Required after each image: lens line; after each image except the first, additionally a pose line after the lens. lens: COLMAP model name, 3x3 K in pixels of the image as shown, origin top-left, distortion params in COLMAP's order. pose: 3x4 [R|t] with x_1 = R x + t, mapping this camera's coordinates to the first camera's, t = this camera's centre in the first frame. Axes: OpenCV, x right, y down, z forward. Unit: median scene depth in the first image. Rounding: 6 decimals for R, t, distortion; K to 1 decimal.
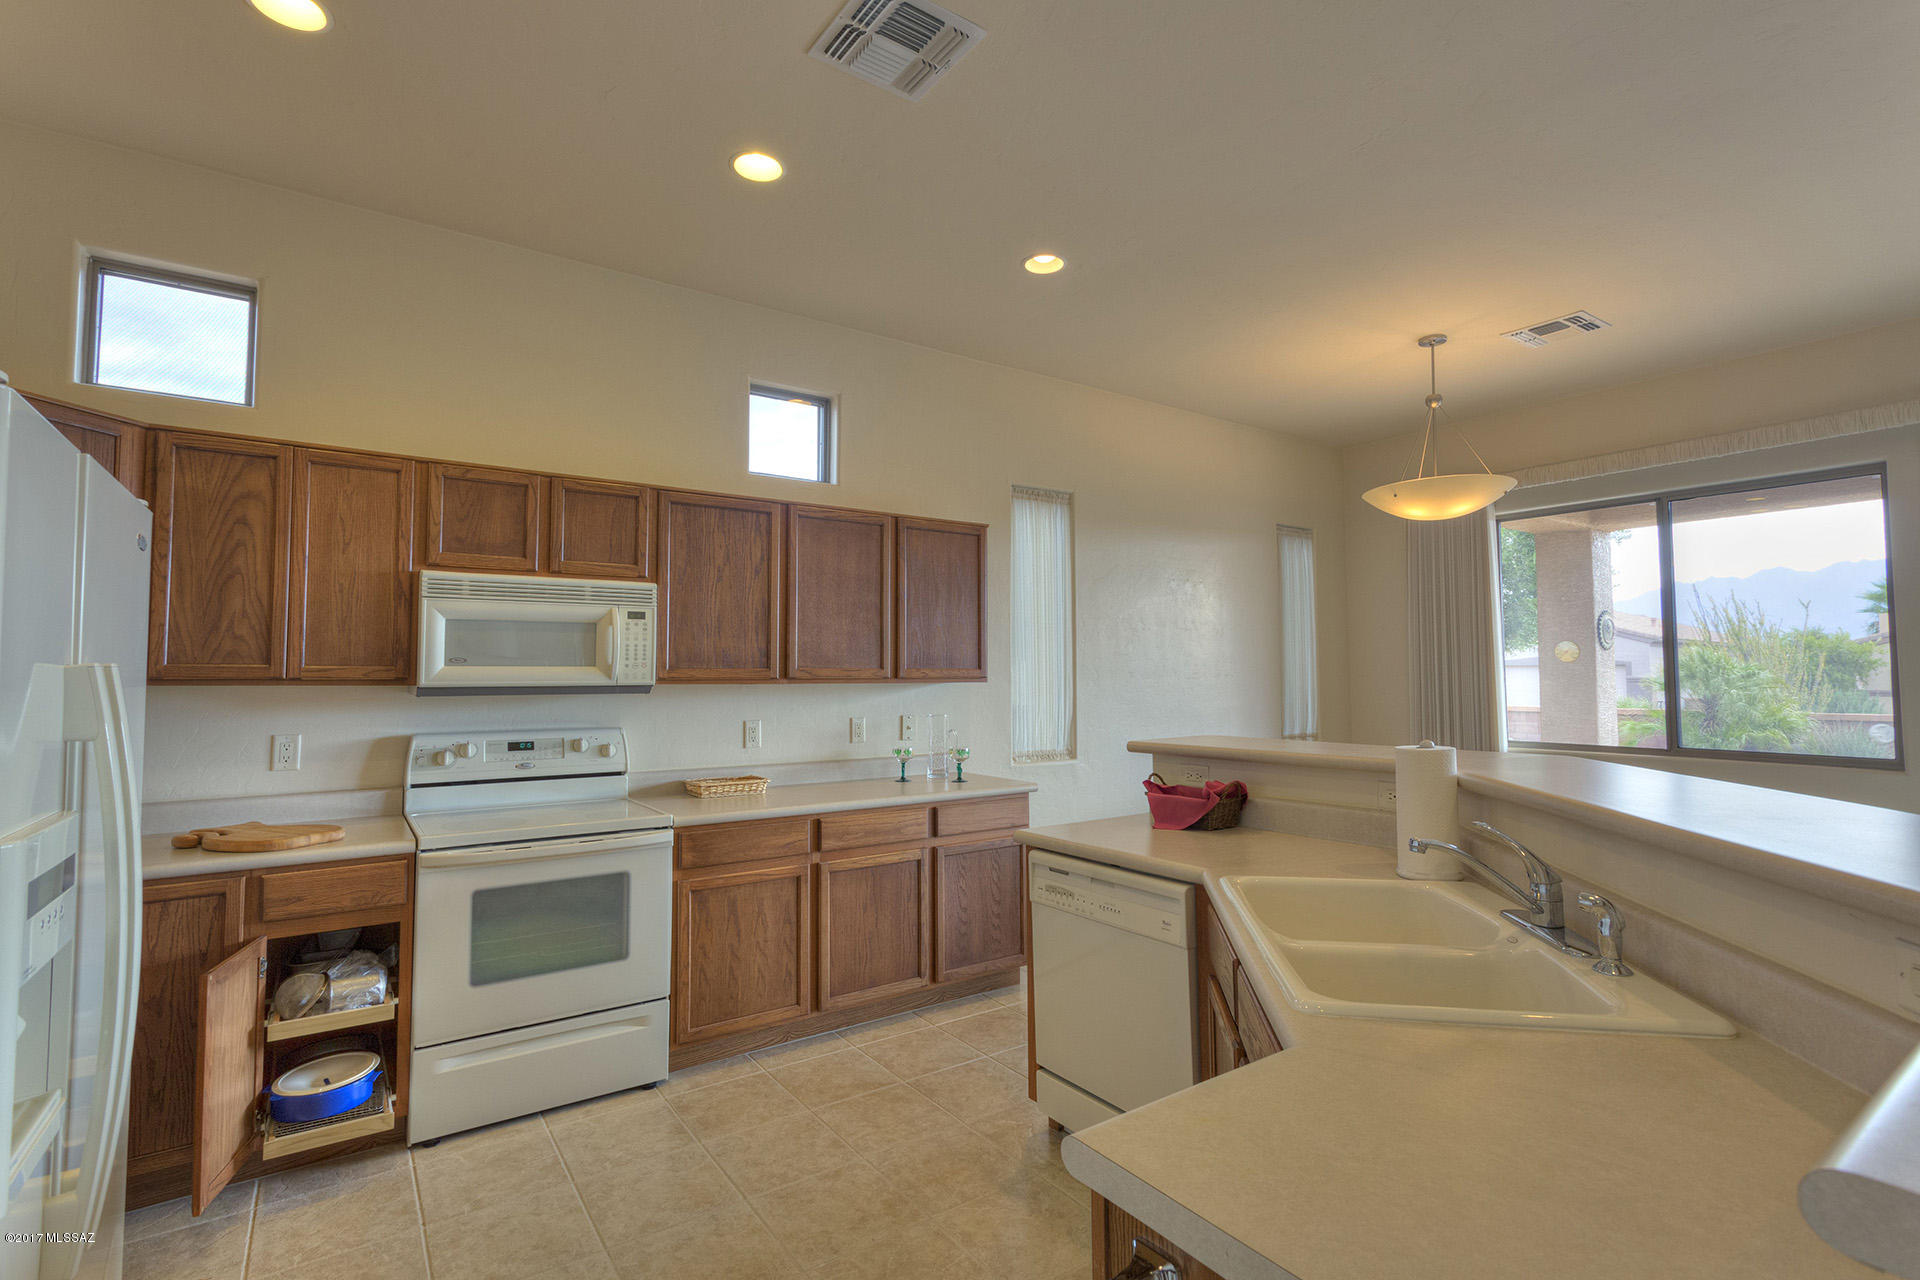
lens RADIAL K [[903.2, 0, 939.5], [0, 903.2, 634.5], [0, 0, 1]] dist [0.001924, 0.000482]
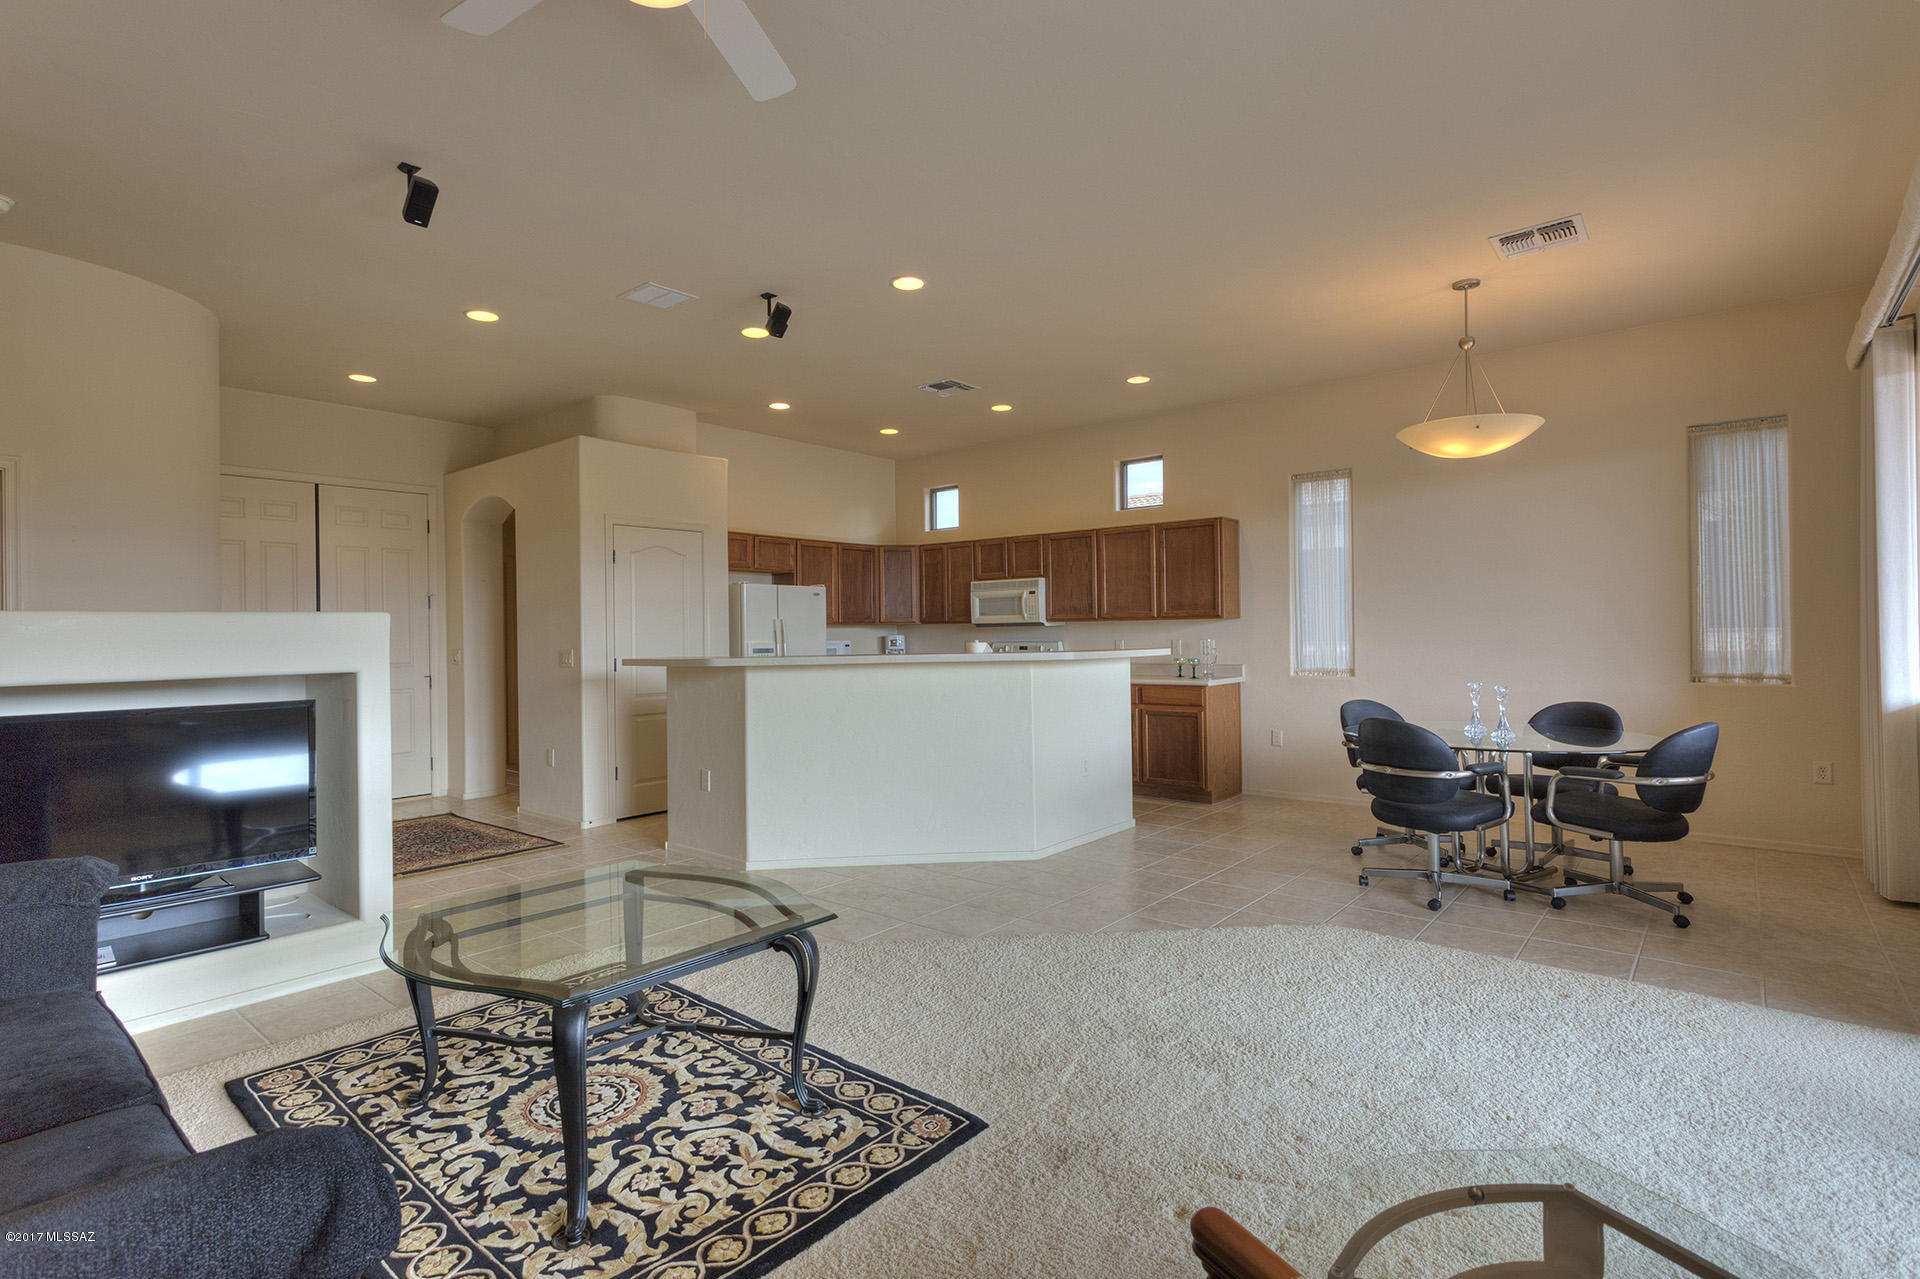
lens RADIAL K [[903.2, 0, 939.5], [0, 903.2, 634.0], [0, 0, 1]] dist [0.001924, 0.000482]
pose [[0.260140, -0.000355, -0.965571, 1.772084], [0.057692, 0.998219, 0.015176, 0.034859], [0.963846, -0.059653, 0.259697, 0.150447]]
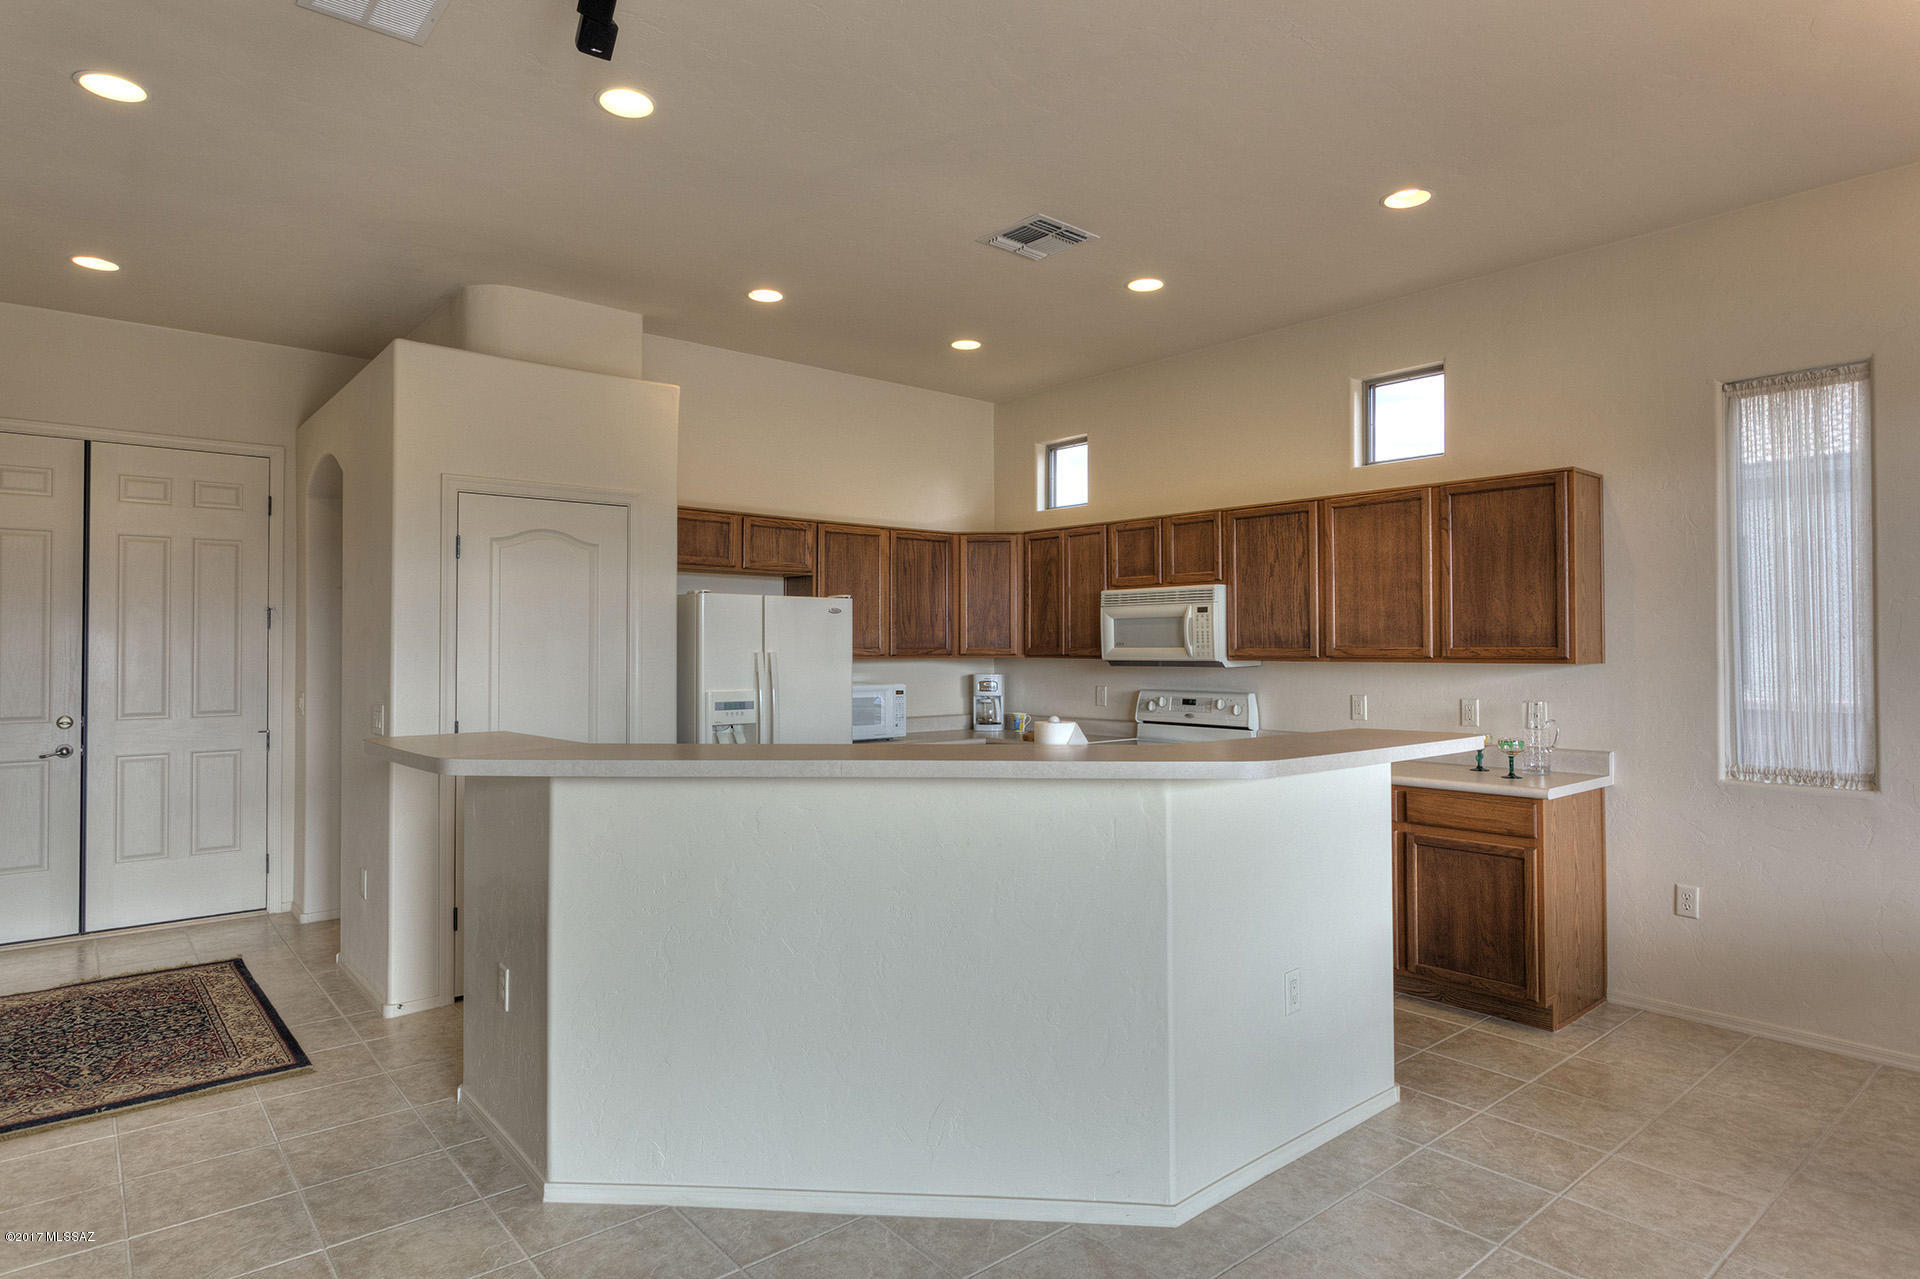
lens RADIAL K [[1054.0, 0, 951.2], [0, 1054.0, 636.4], [0, 0, 1]] dist [0.000470, 0.000031]
pose [[0.103184, -0.010398, -0.994608, 1.148286], [0.047270, 0.998867, -0.005539, 0.009372], [0.993538, -0.046444, 0.103558, 0.438222]]
